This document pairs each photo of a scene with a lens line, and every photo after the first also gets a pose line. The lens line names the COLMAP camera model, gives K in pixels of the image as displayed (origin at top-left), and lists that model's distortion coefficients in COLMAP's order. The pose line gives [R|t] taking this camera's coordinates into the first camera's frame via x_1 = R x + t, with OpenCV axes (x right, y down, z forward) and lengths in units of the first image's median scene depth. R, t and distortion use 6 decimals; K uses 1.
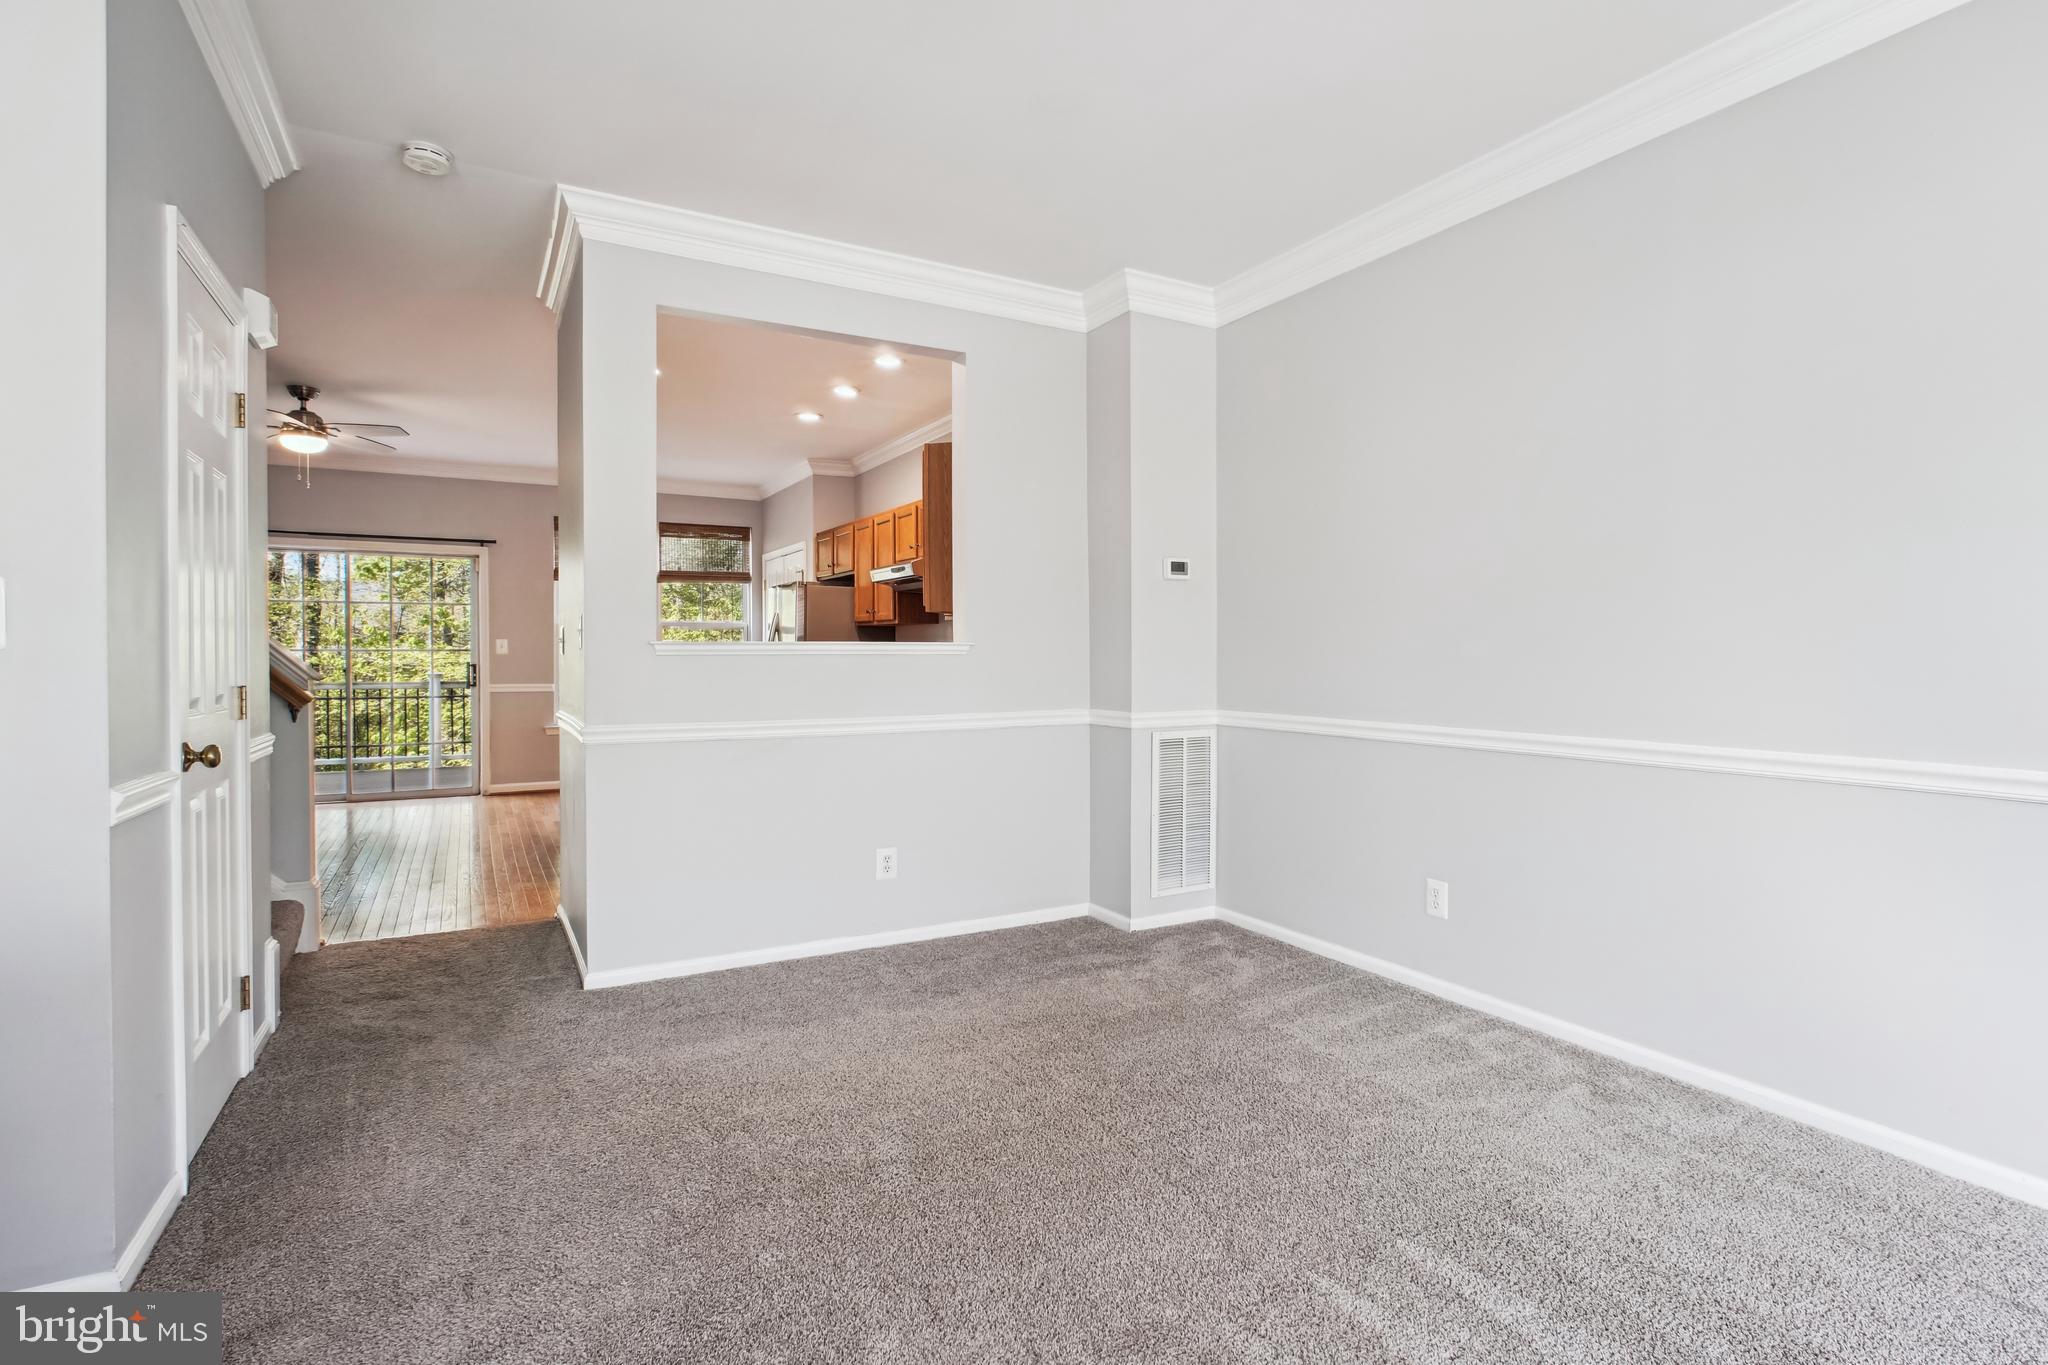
lens RADIAL K [[1011.9, 0, 1032.5], [0, 1011.9, 668.7], [0, 0, 1]] dist [-0.004176, -0.000392]
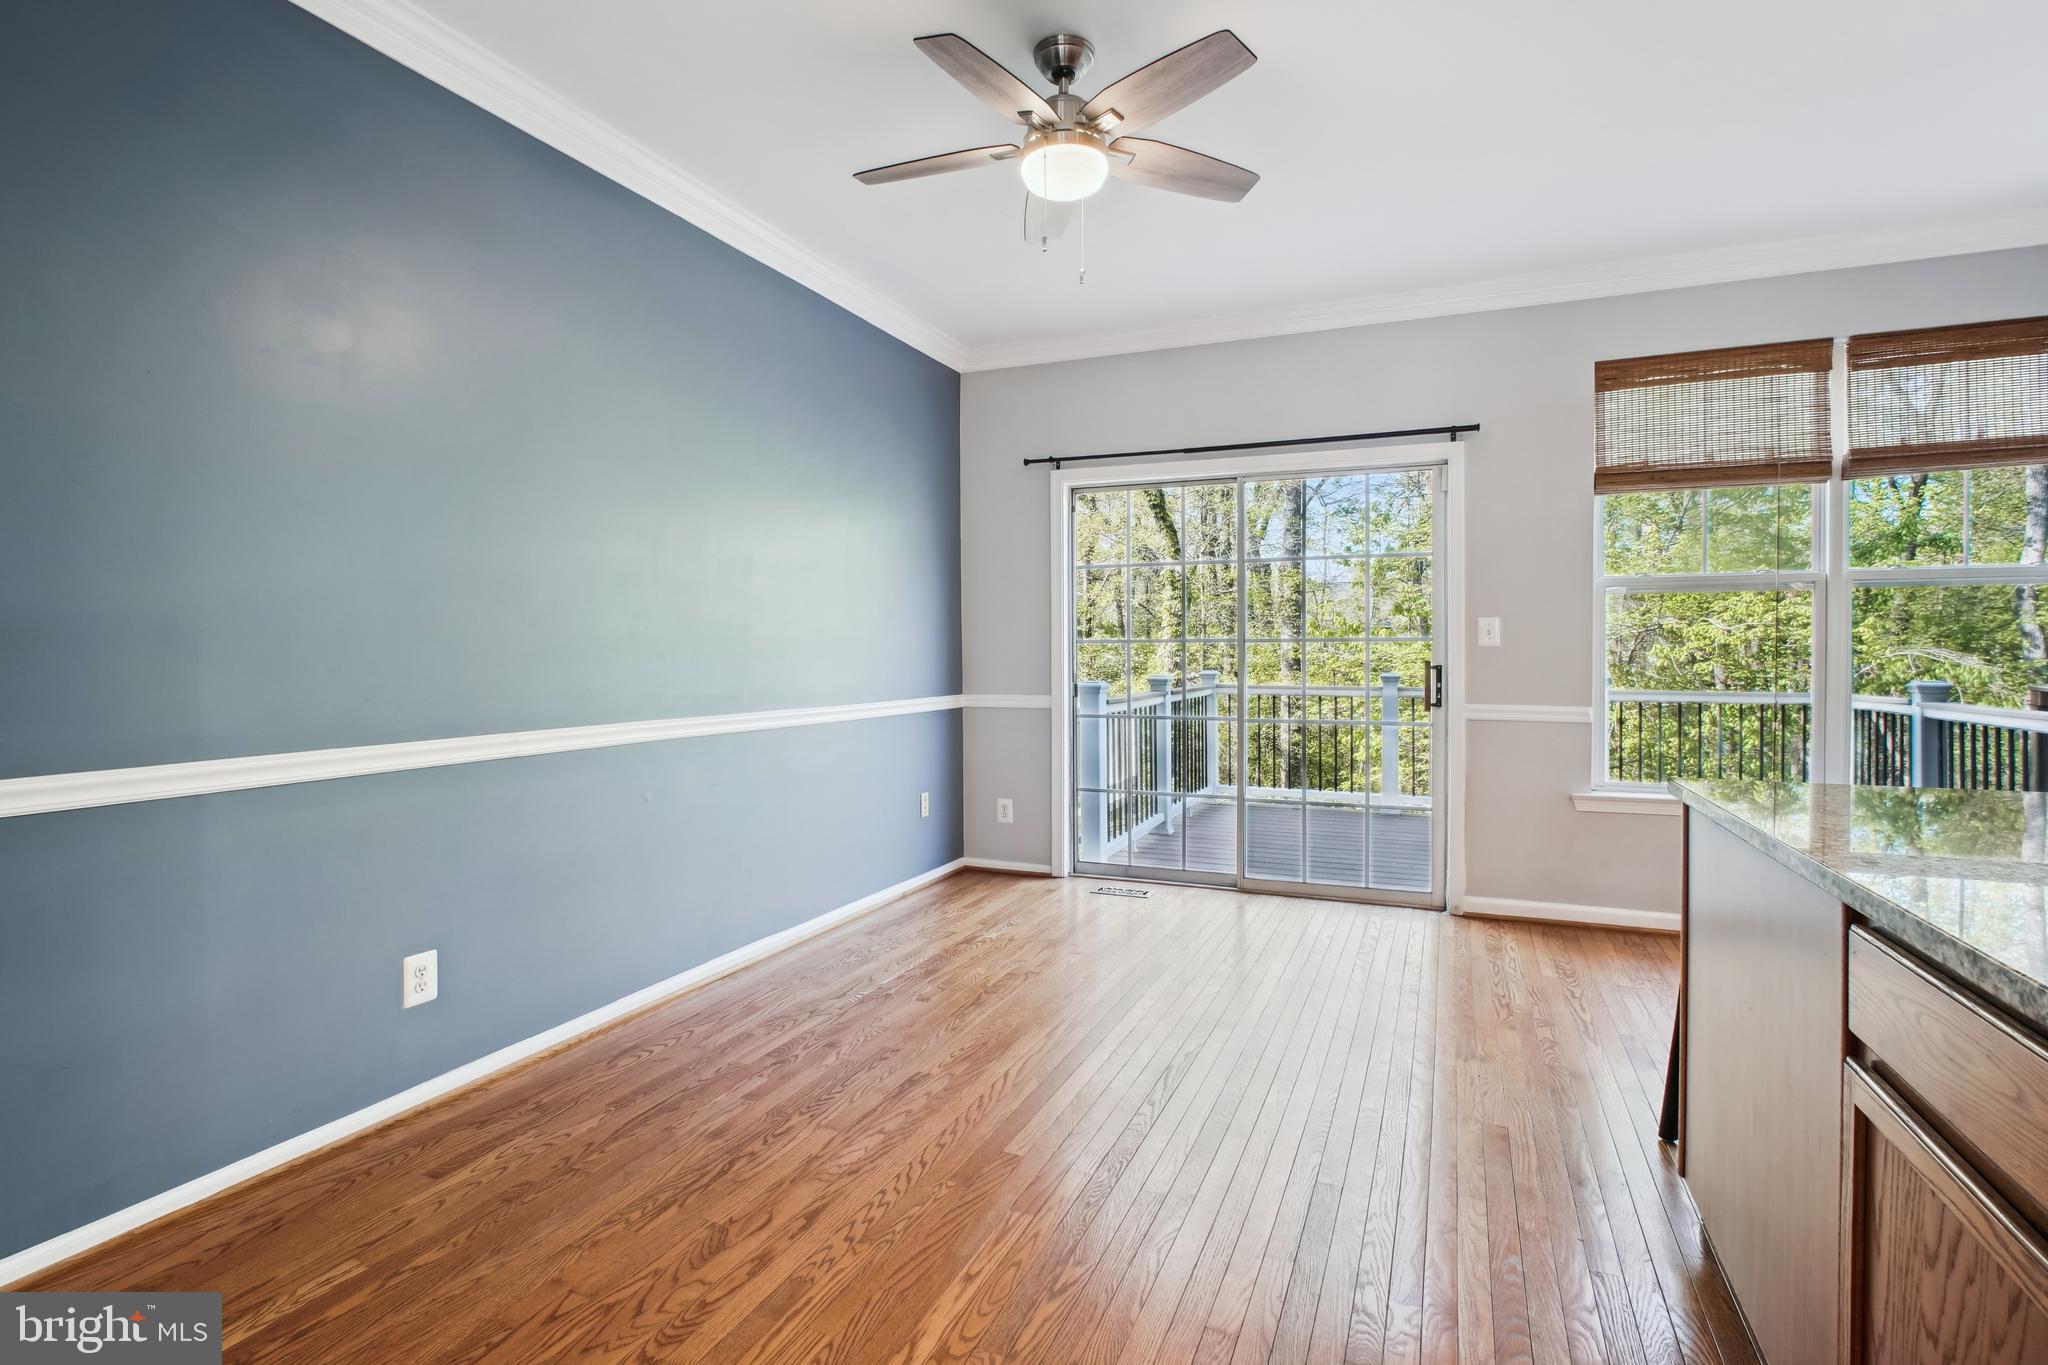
lens RADIAL K [[1000.9, 0, 1021.0], [0, 1000.9, 662.2], [0, 0, 1]] dist [-0.005651, 0.002314]
pose [[0.612061, 0.007909, -0.790771, -0.517054], [-0.006239, 0.999967, 0.005173, -0.014166], [0.790786, 0.001768, 0.612091, 0.962941]]
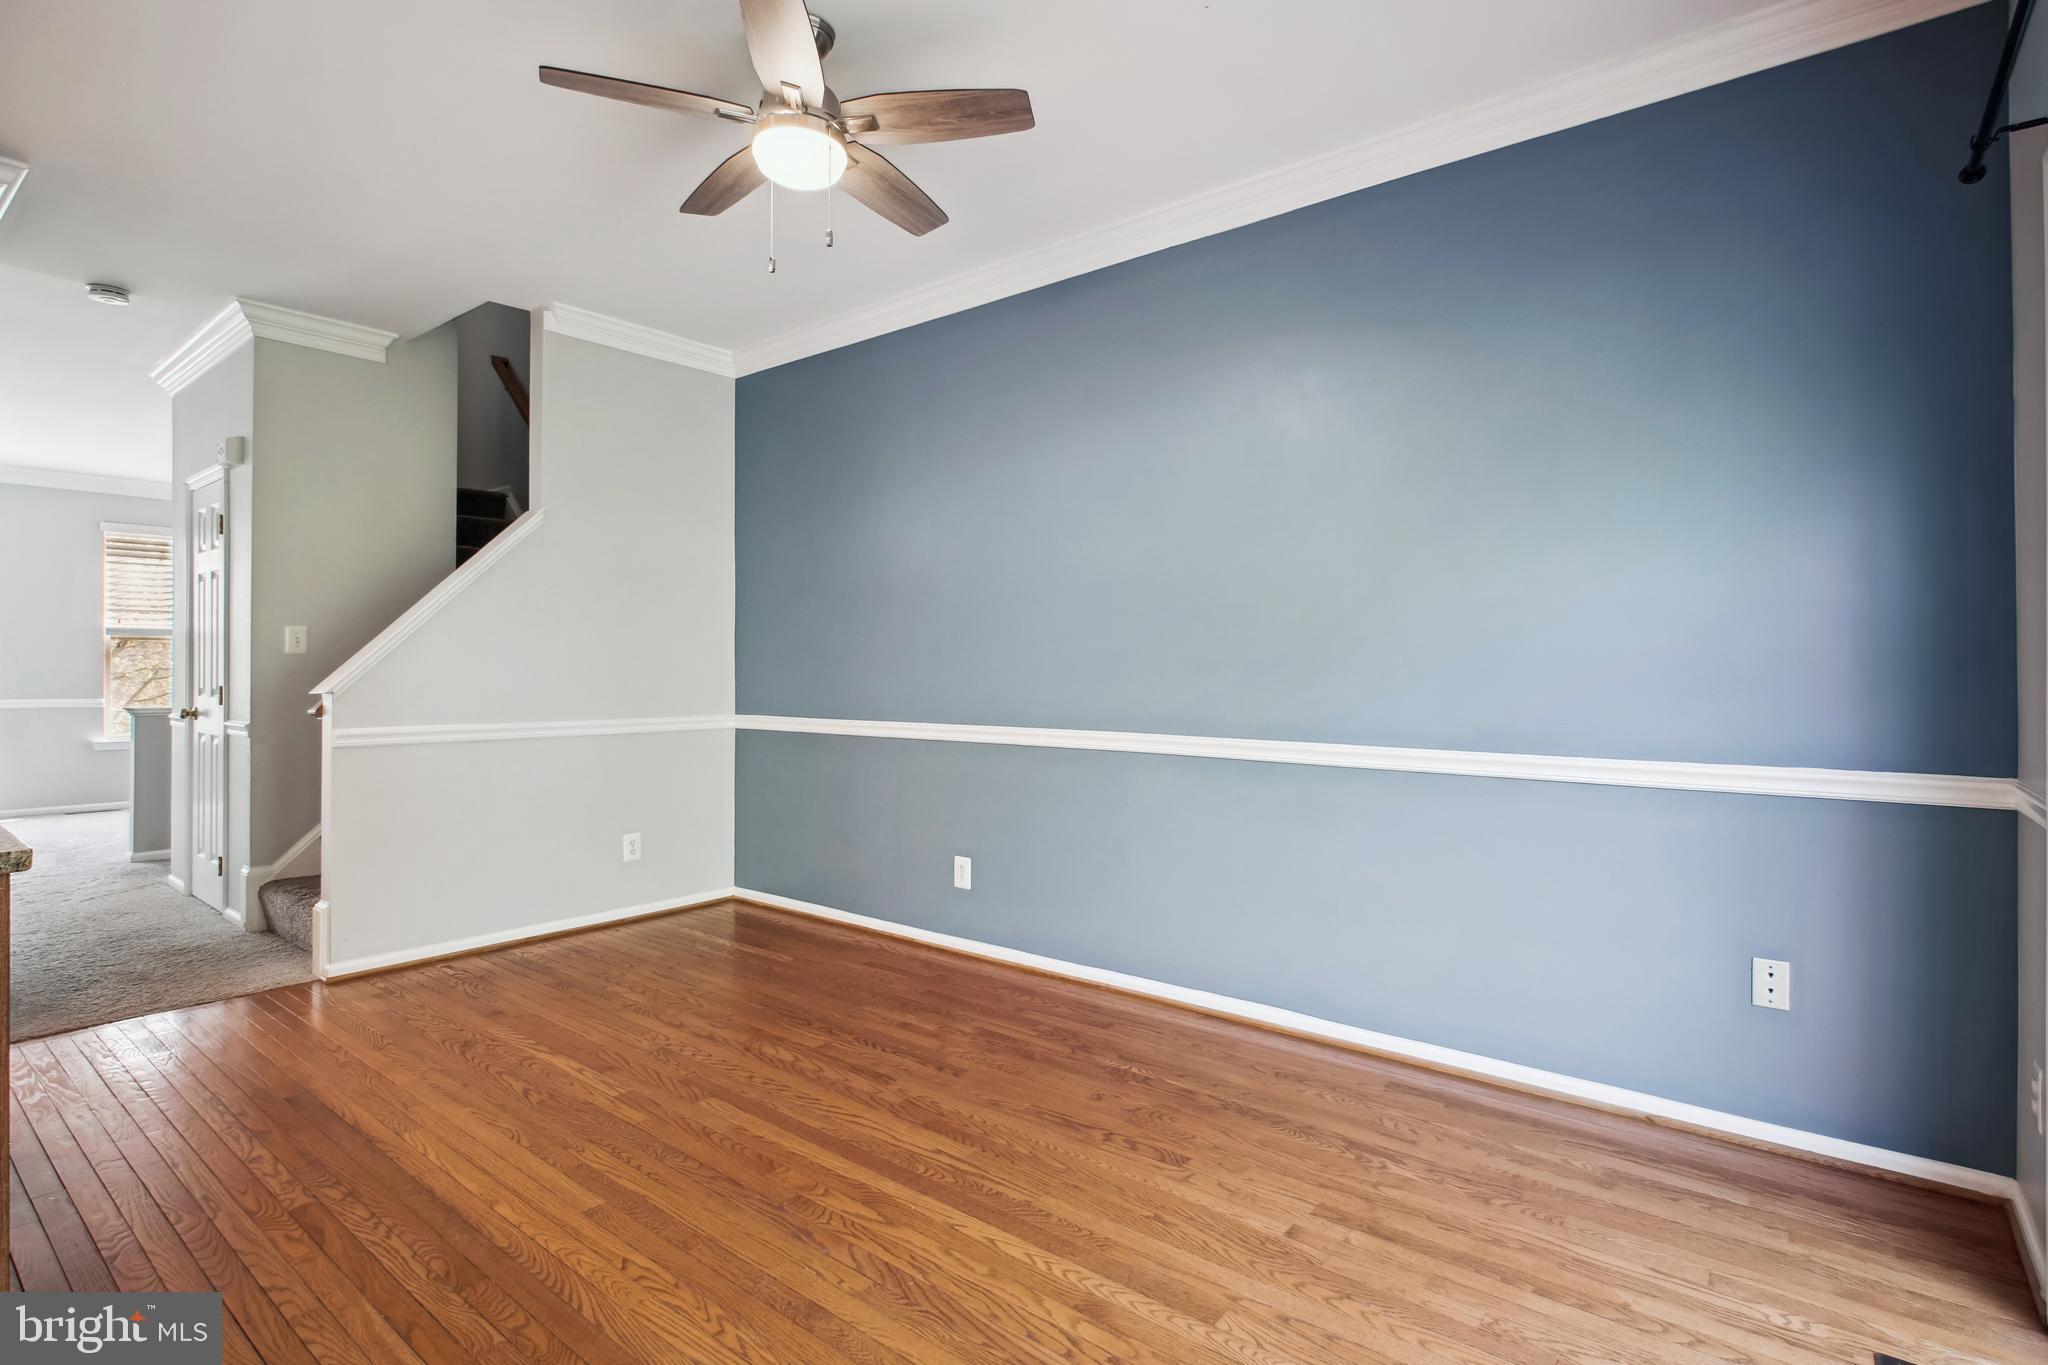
lens RADIAL K [[1010.9, 0, 1024.0], [0, 1010.9, 682.5], [0, 0, 1]] dist [-0.004189, 0.001673]
pose [[-0.927139, 0.001879, -0.374714, -0.884507], [-0.005955, 0.999787, 0.019746, -0.021410], [0.374671, 0.020539, -0.926930, 1.923103]]
